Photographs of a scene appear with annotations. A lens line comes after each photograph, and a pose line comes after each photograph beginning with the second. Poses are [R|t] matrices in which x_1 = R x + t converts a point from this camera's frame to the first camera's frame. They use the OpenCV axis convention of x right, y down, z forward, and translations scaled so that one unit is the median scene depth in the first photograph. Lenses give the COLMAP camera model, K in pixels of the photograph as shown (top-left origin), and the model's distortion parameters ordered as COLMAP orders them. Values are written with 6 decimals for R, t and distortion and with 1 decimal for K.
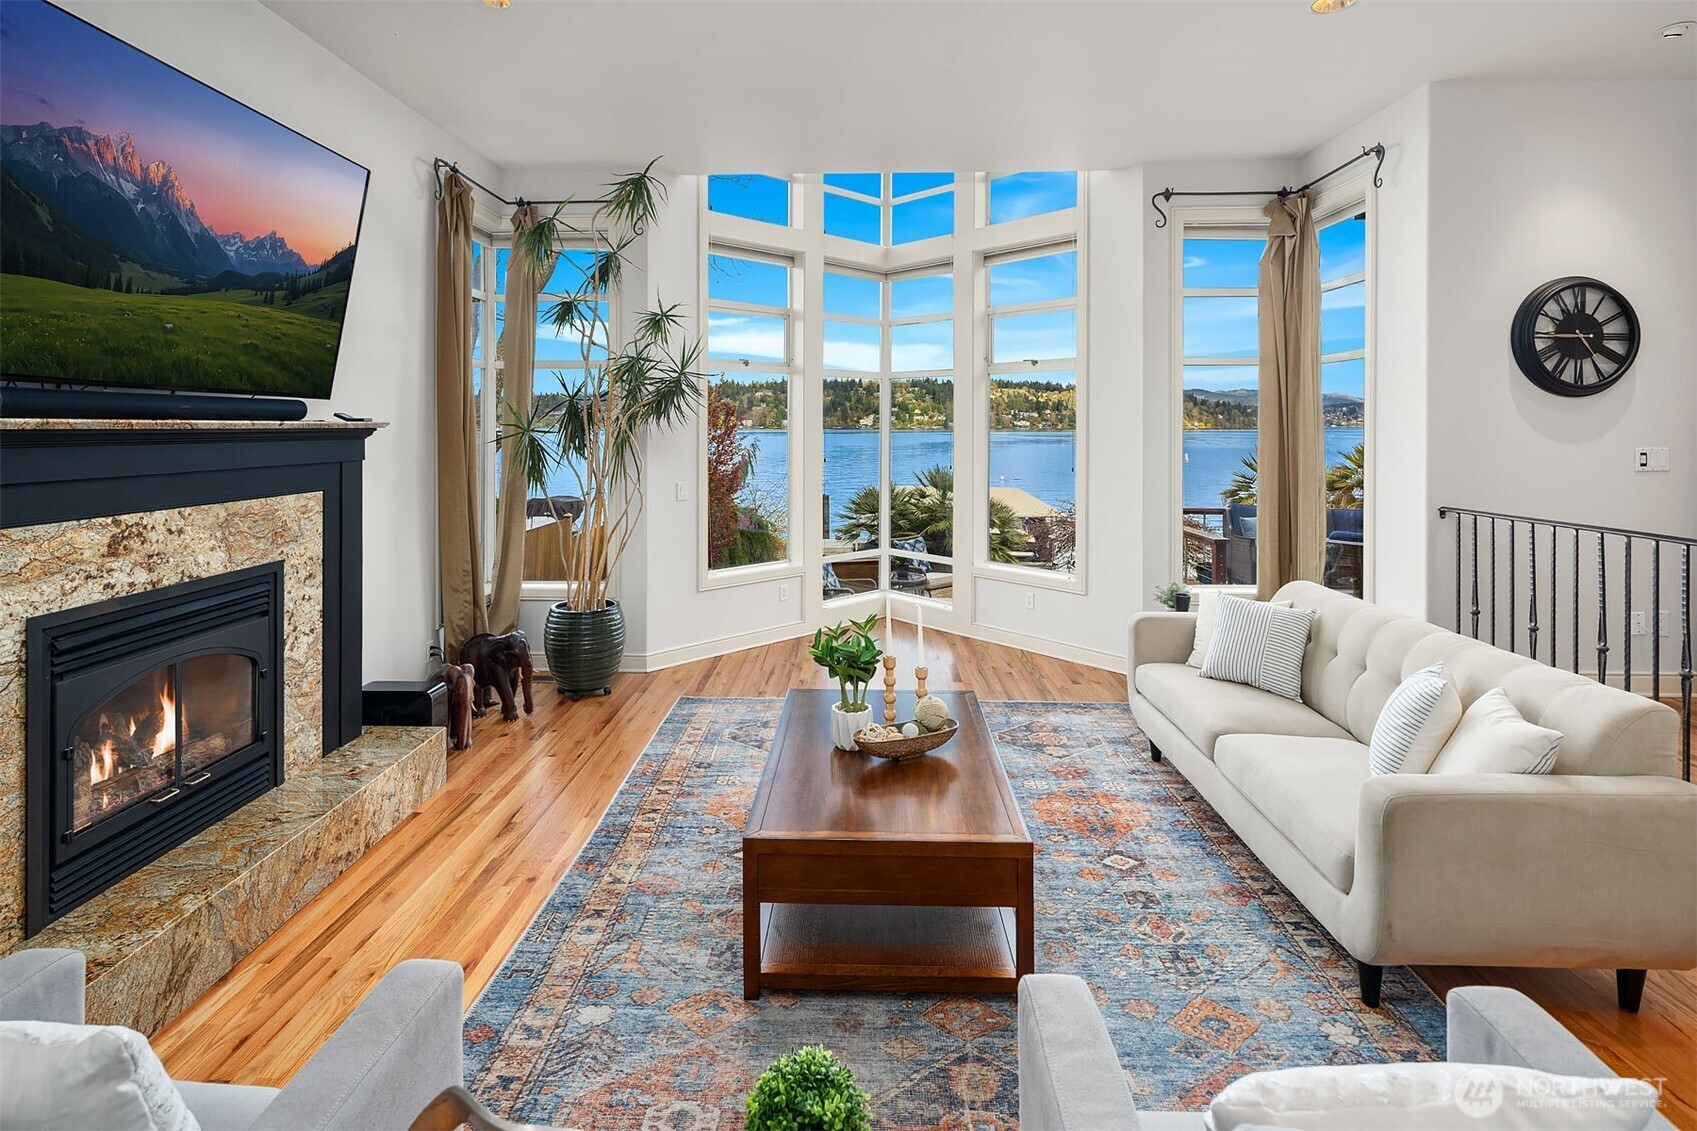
lens RADIAL K [[832.0, 0, 832.7], [0, 832.0, 424.6], [0, 0, 1]] dist [0.001965, -0.003671]
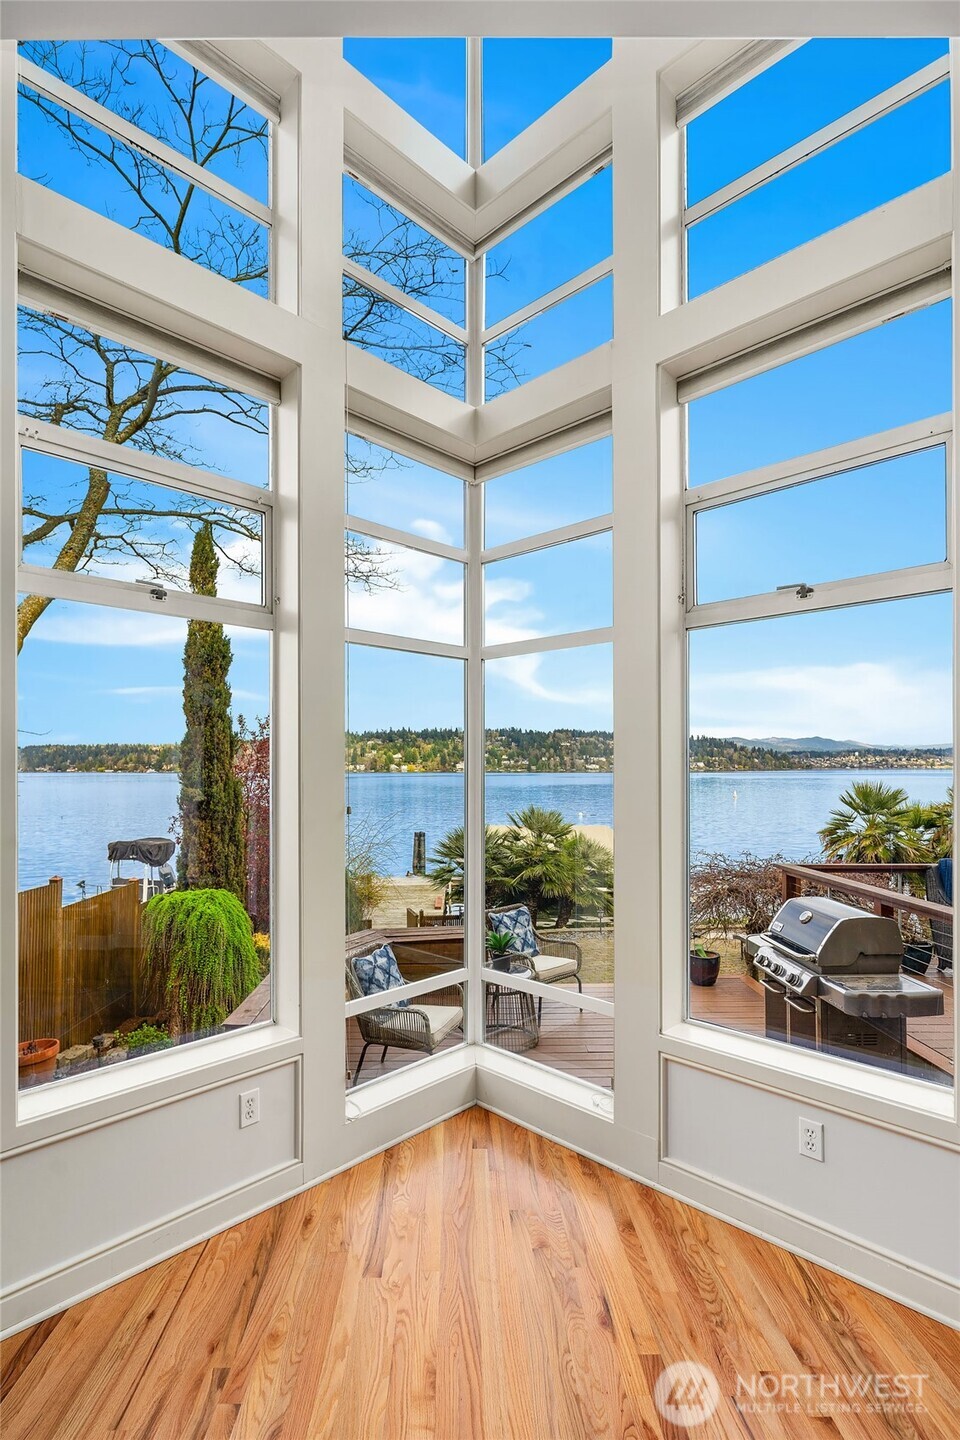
lens RADIAL K [[706.0, 0, 467.8], [0, 706.0, 767.4], [0, 0, 1]] dist [0.001965, -0.003671]
pose [[0.998796, -0.004021, 0.048898, 0.065504], [0.004073, 0.999991, -0.000975, 0.031287], [-0.048894, 0.001173, 0.998803, 0.963189]]
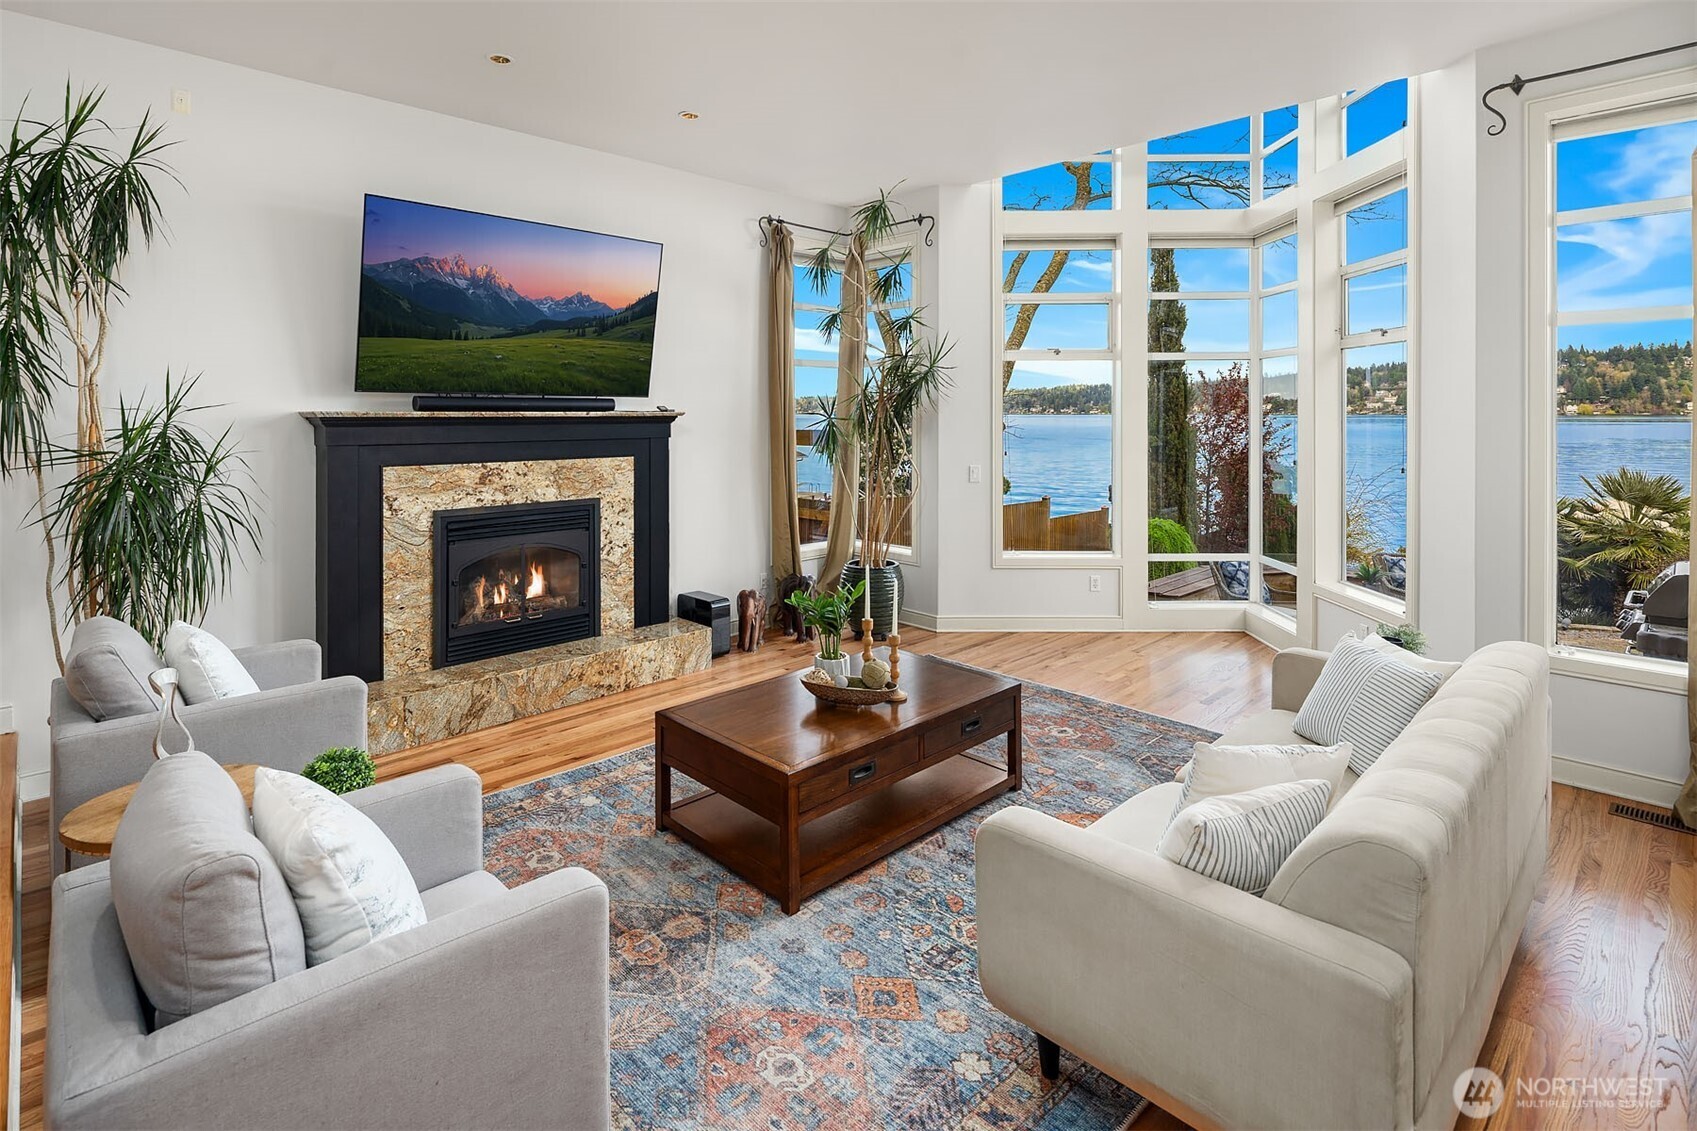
lens RADIAL K [[832.0, 0, 833.6], [0, 832.0, 413.0], [0, 0, 1]] dist [0.001965, -0.003671]
pose [[0.720294, -0.001878, -0.693666, 0.630490], [0.003394, 0.999994, 0.000817, -0.001189], [0.693661, -0.002943, 0.720296, 0.122105]]
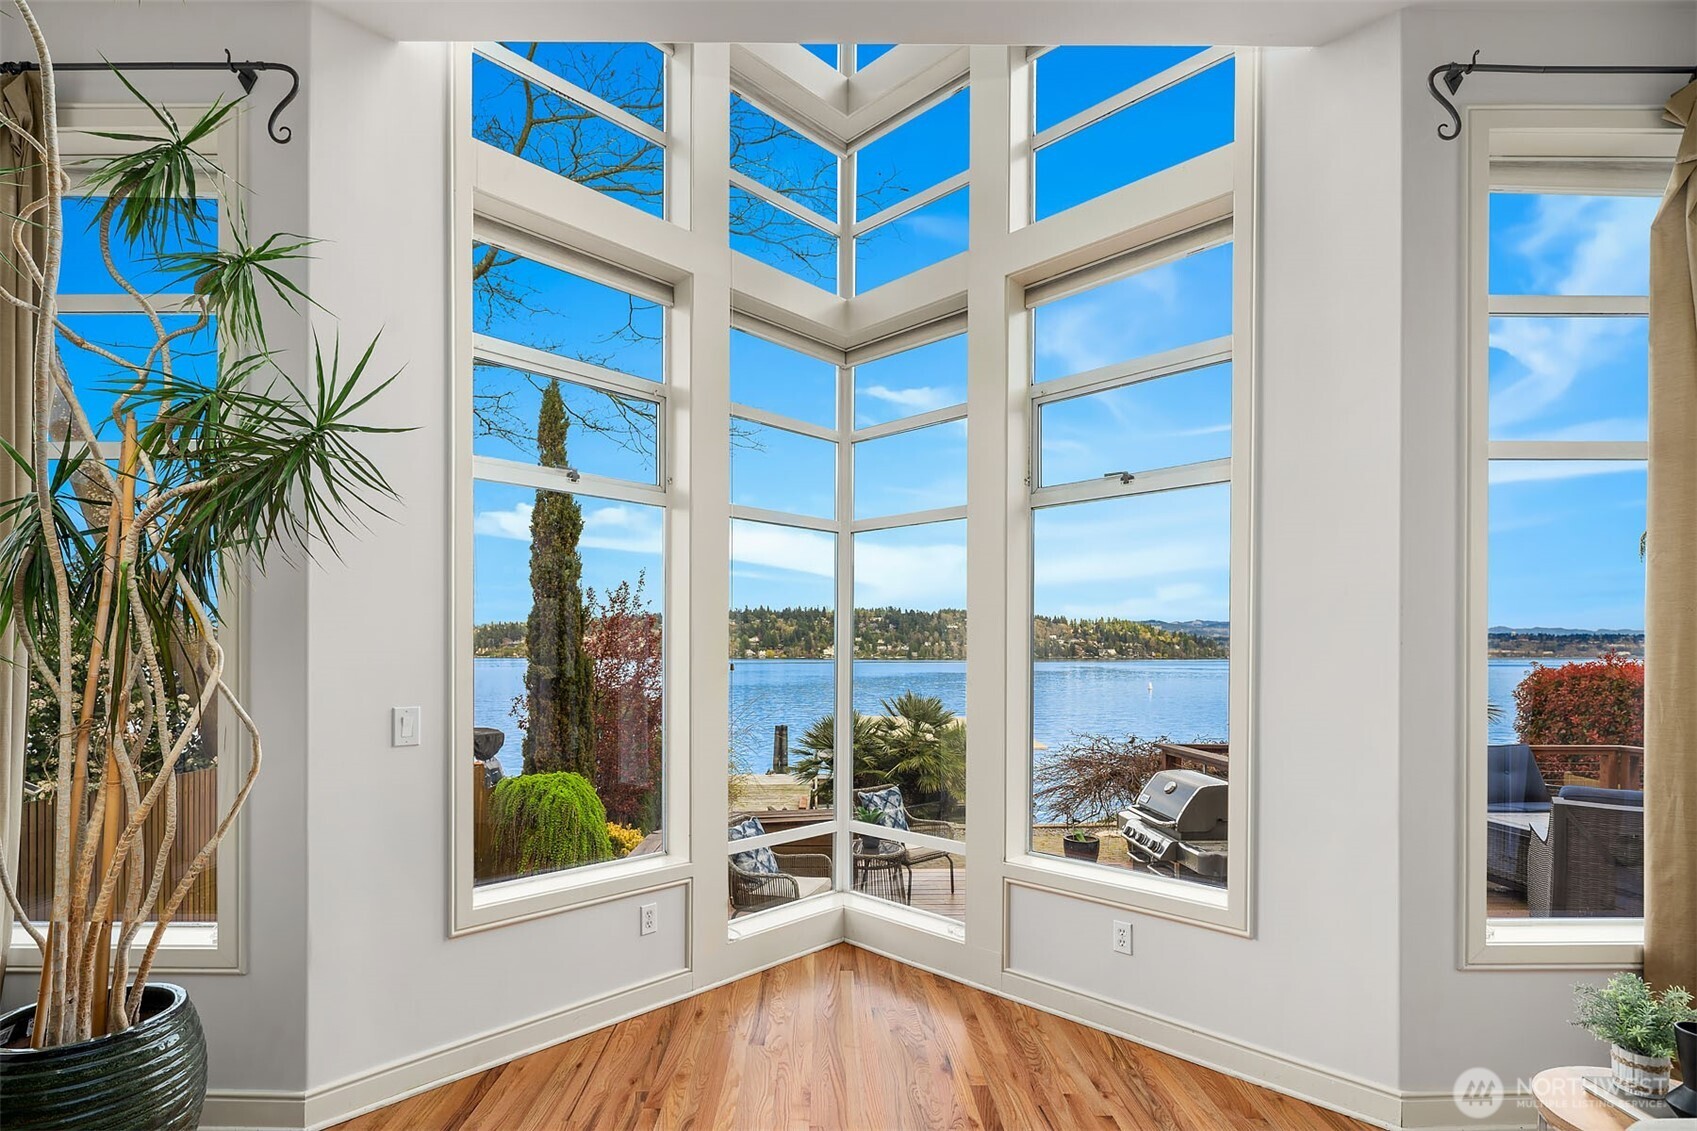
lens RADIAL K [[832.0, 0, 837.4], [0, 832.0, 658.2], [0, 0, 1]] dist [0.001965, -0.003671]
pose [[0.998787, 0.001104, 0.049221, 0.054080], [-0.001331, 0.999989, 0.004582, 0.057158], [-0.049215, -0.004642, 0.998777, 0.743689]]
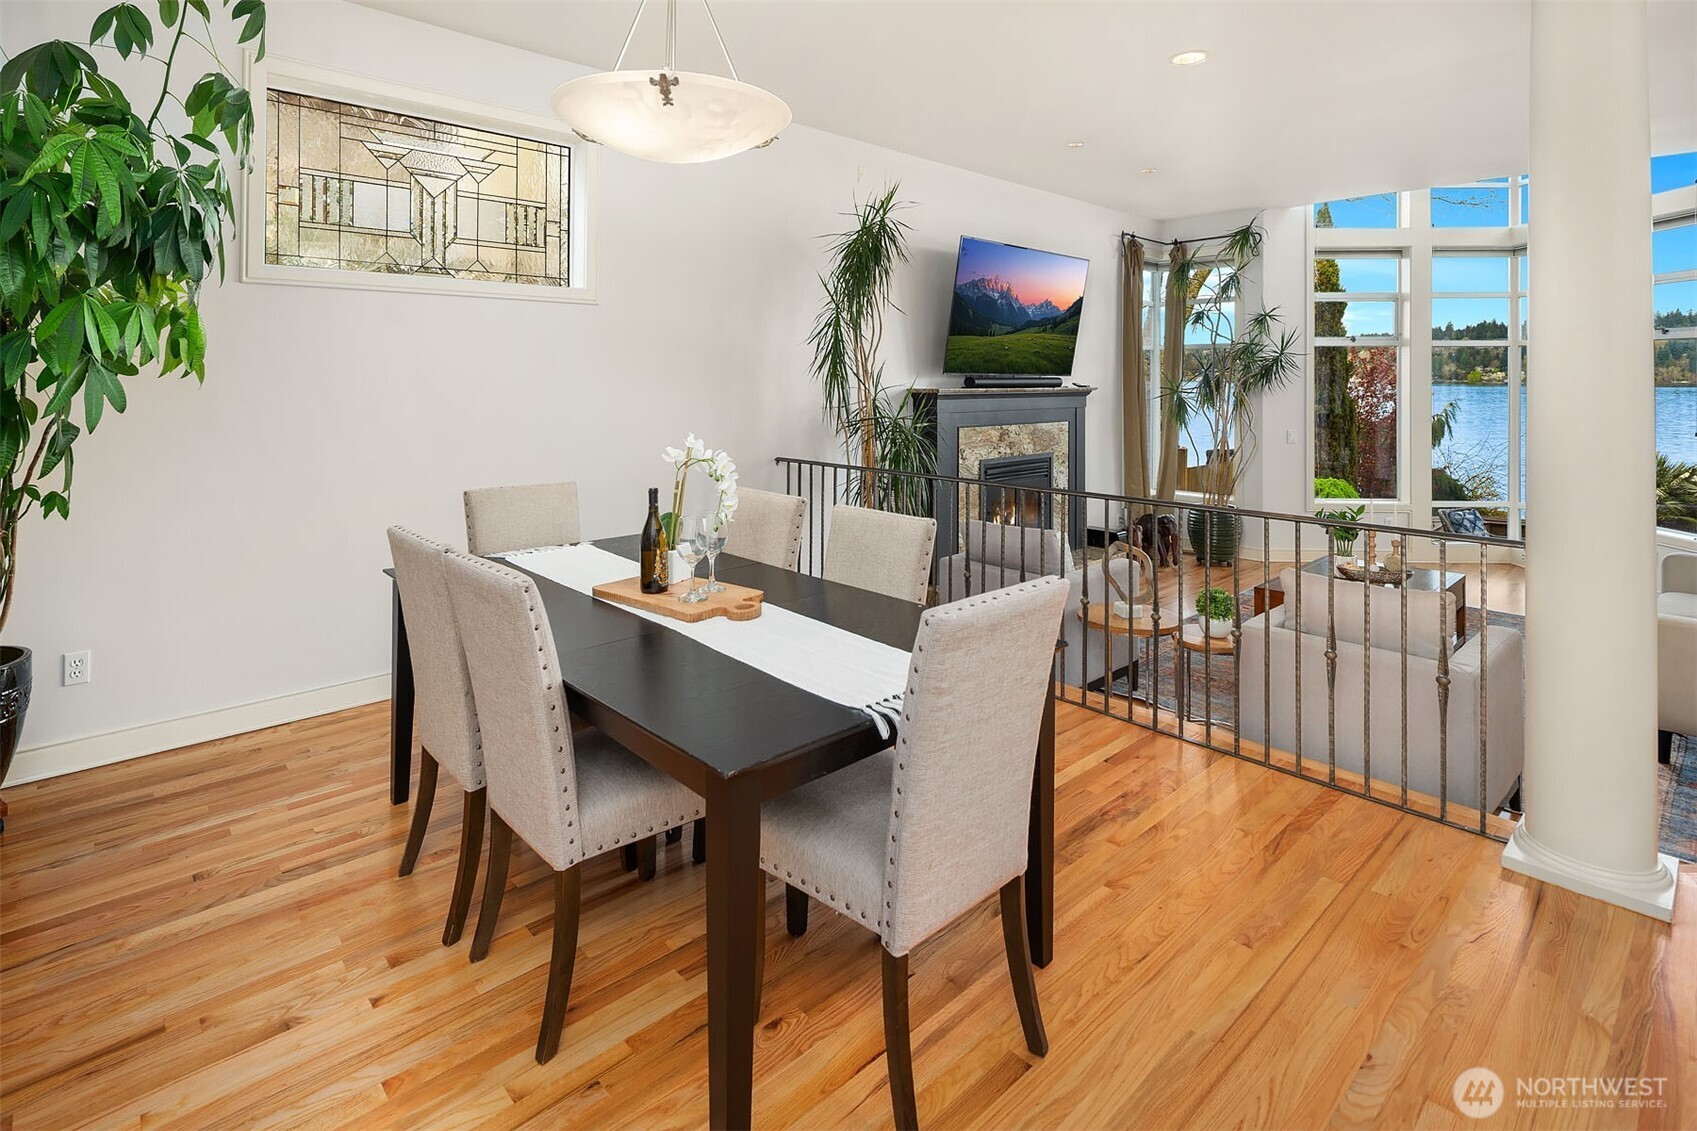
lens RADIAL K [[832.0, 0, 844.9], [0, 832.0, 375.5], [0, 0, 1]] dist [0.001965, -0.003671]
pose [[0.710914, -0.001855, -0.703276, 0.376225], [0.000268, 0.999997, -0.002366, -0.024450], [0.703279, 0.001494, 0.710913, -0.724603]]
